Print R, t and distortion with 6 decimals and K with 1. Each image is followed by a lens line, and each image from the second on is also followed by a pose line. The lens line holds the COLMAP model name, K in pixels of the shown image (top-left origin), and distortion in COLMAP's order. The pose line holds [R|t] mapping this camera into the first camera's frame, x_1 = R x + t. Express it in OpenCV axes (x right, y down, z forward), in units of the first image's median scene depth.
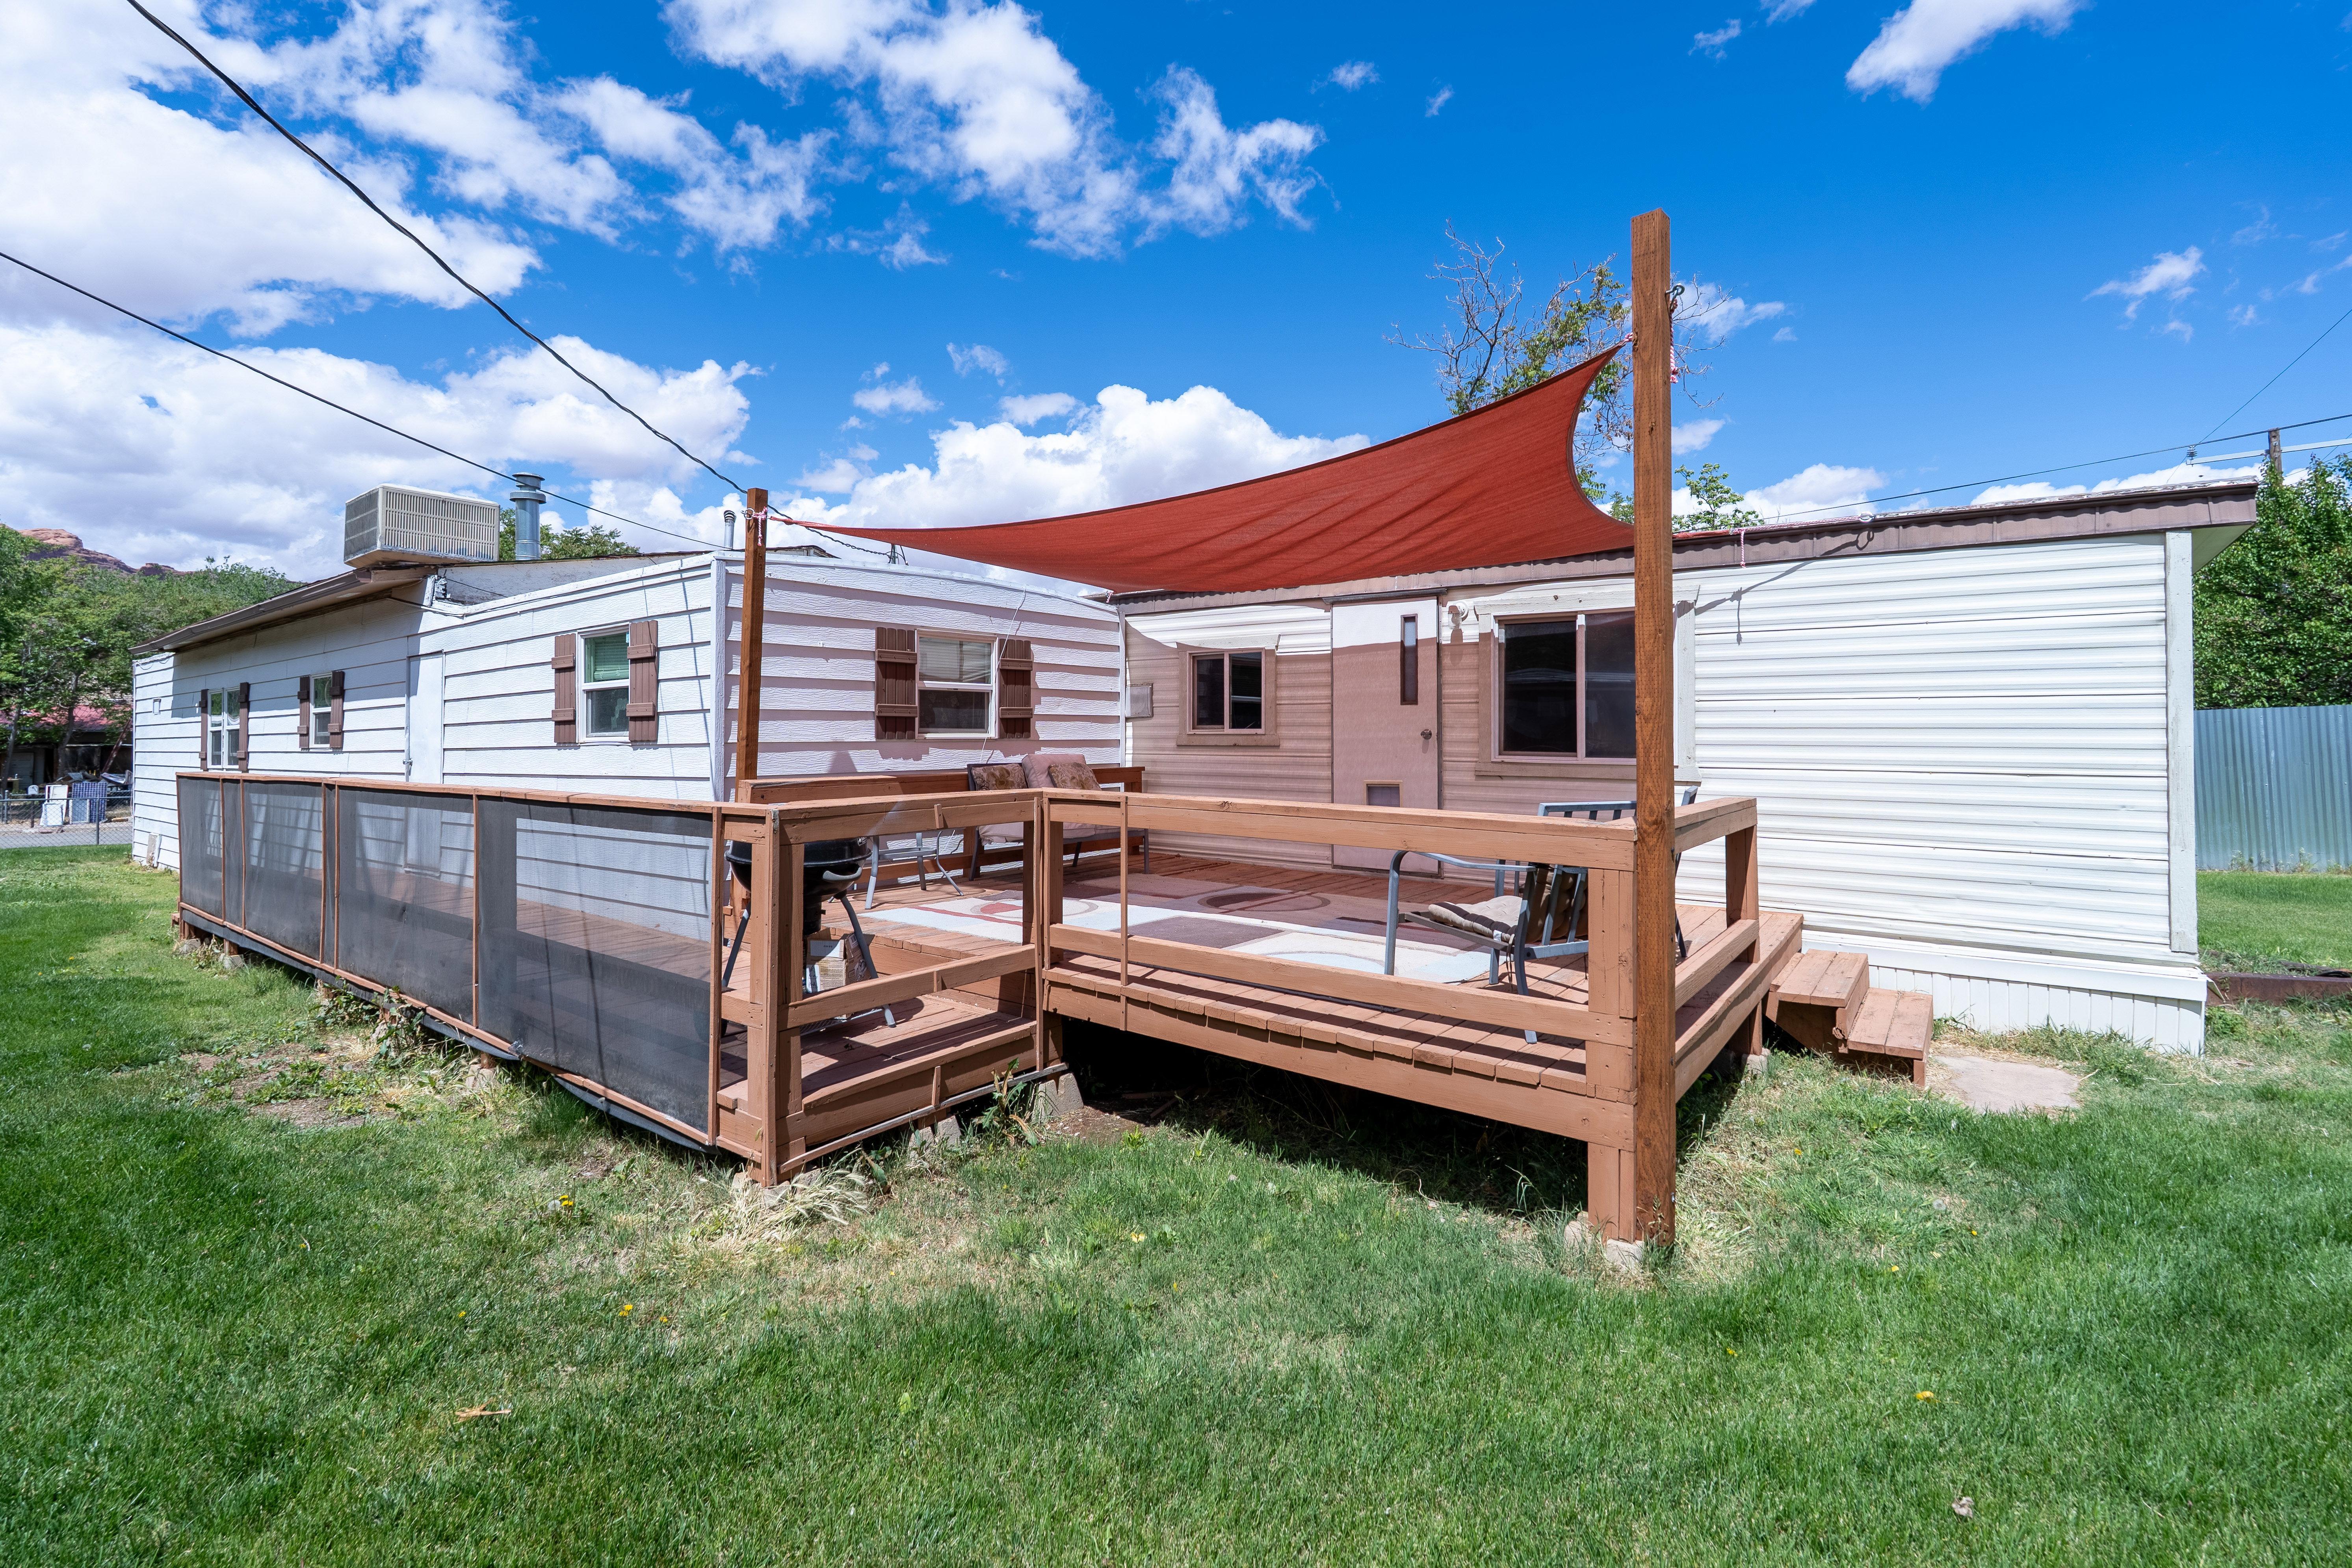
lens RADIAL K [[1053.4, 0, 1172.1], [0, 1053.4, 701.0], [0, 0, 1]] dist [0.004734, 0.000174]
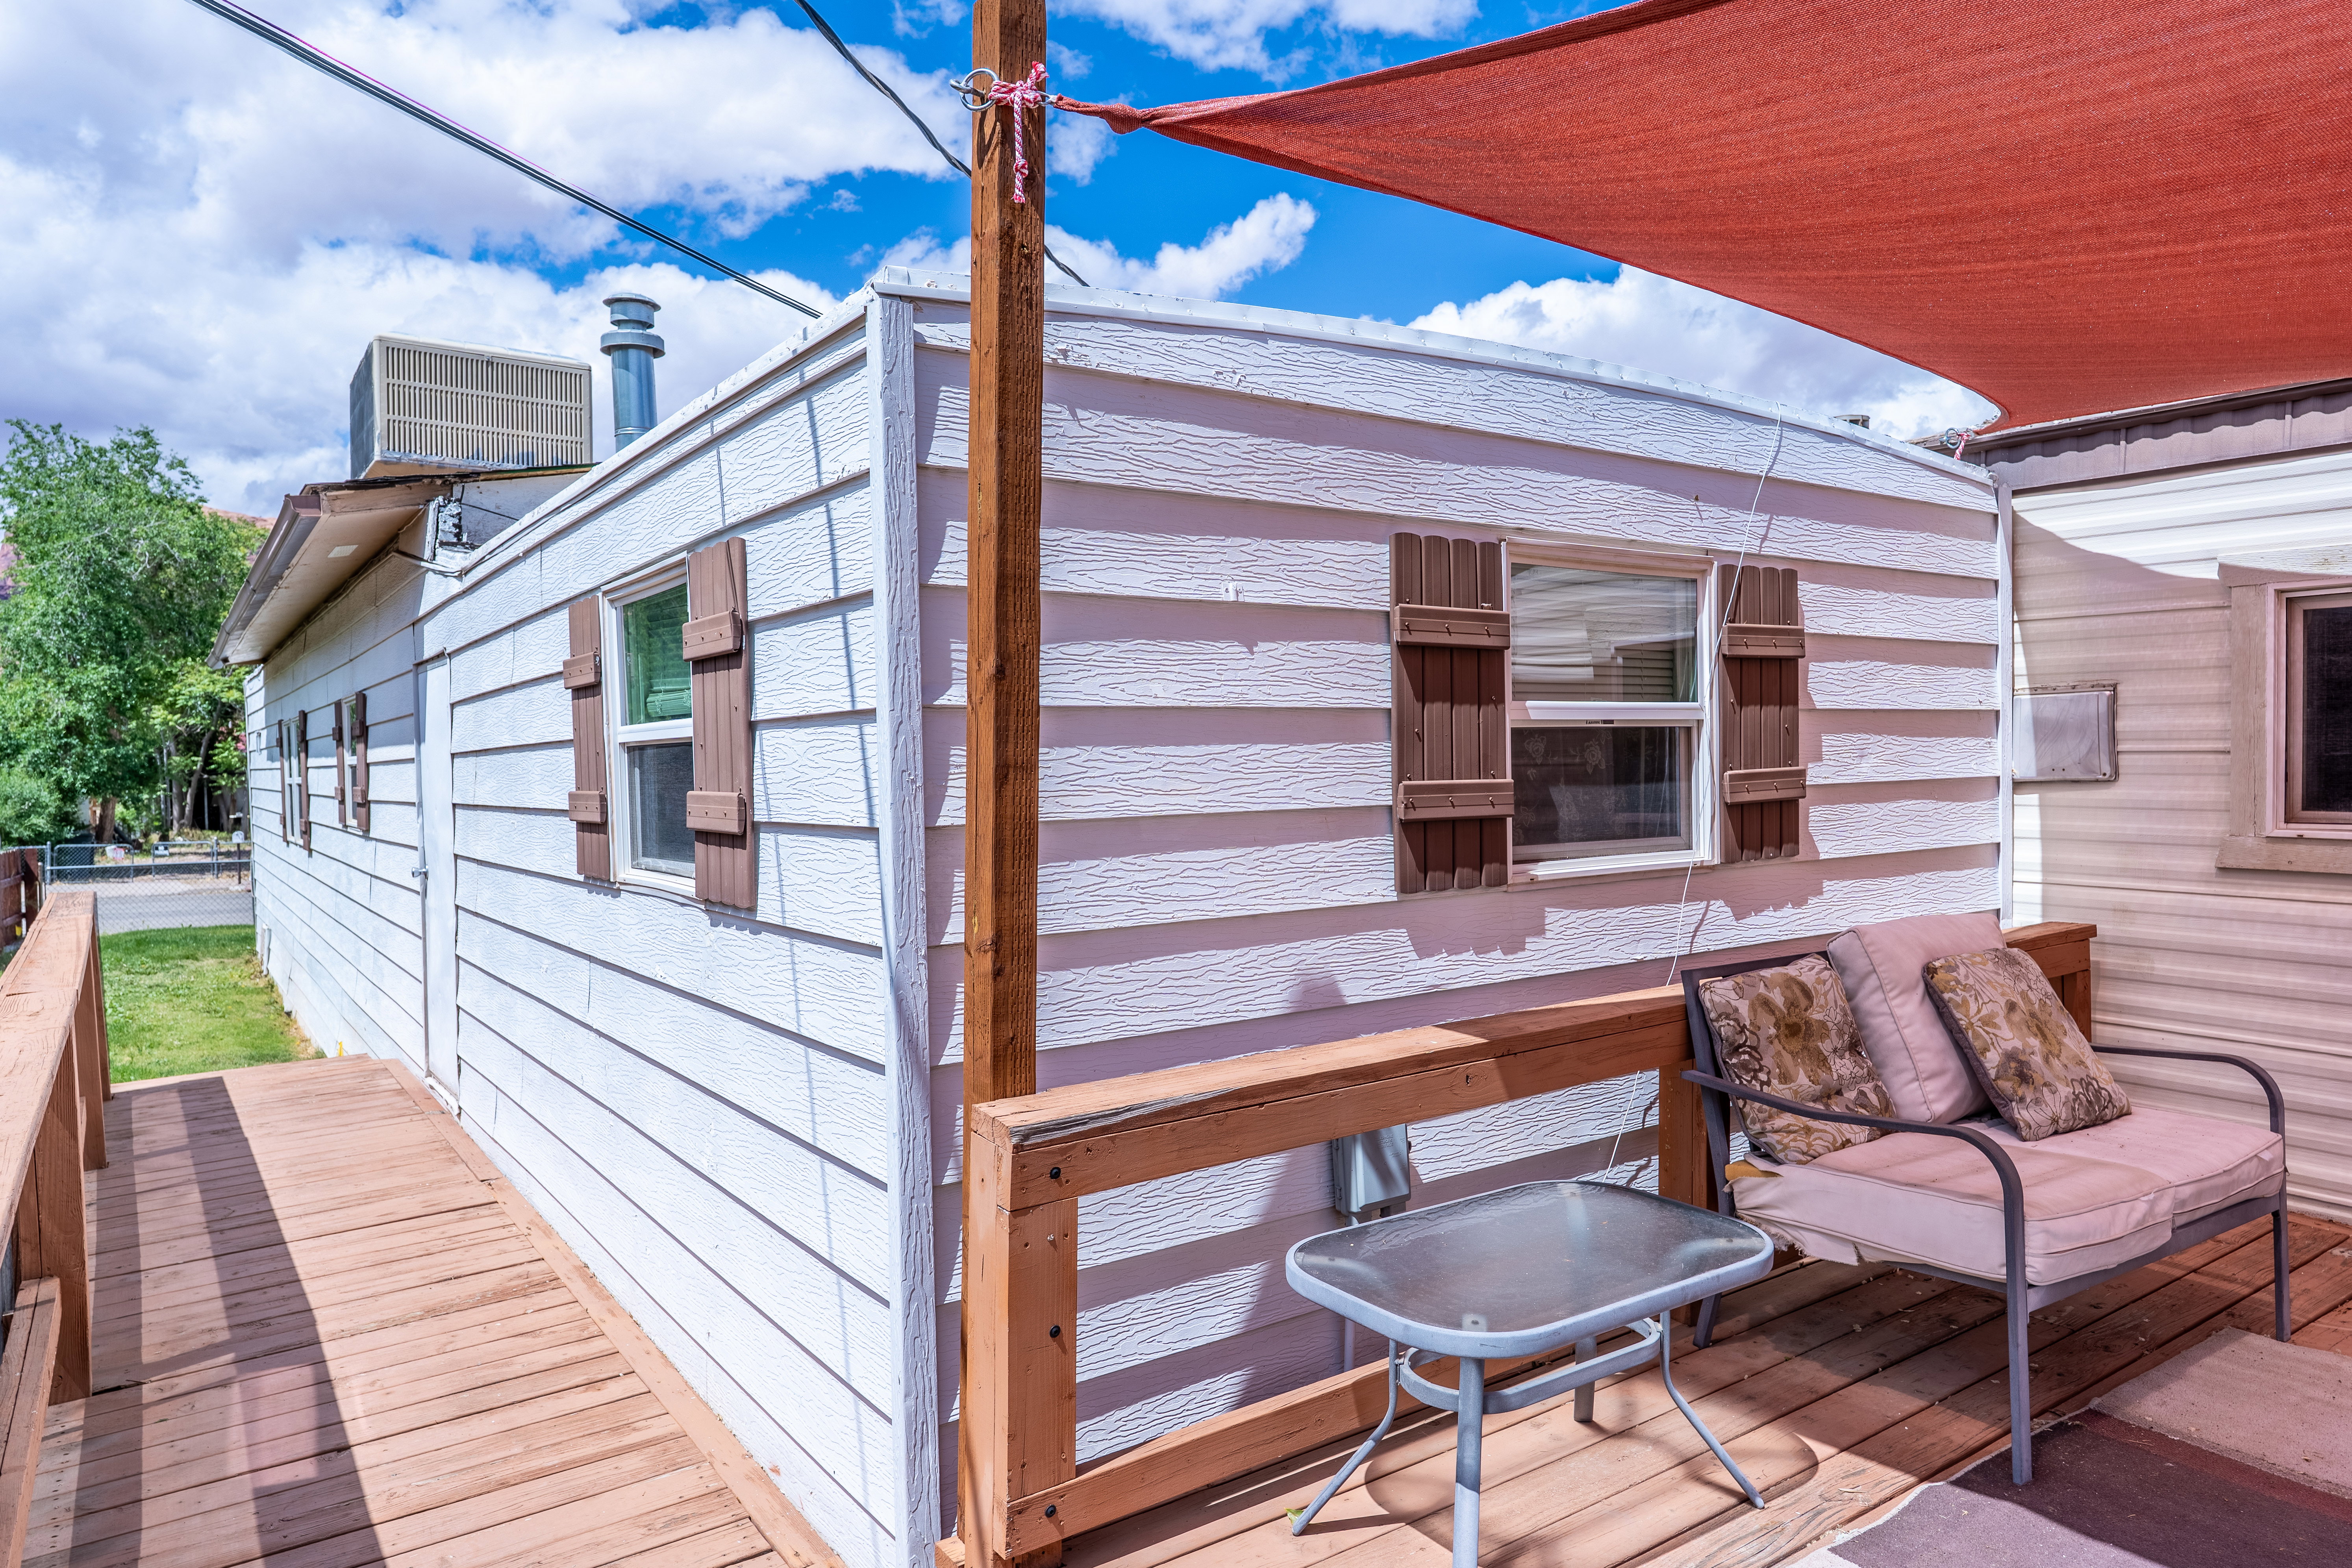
lens RADIAL K [[1480.9, 0, 1182.1], [0, 1480.9, 782.5], [0, 0, 1]] dist [0.001312, 0.000554]
pose [[0.954134, -0.003407, -0.299361, -0.201324], [0.020988, 0.998236, 0.055533, -0.021596], [0.298644, -0.059269, 0.952522, 0.541345]]
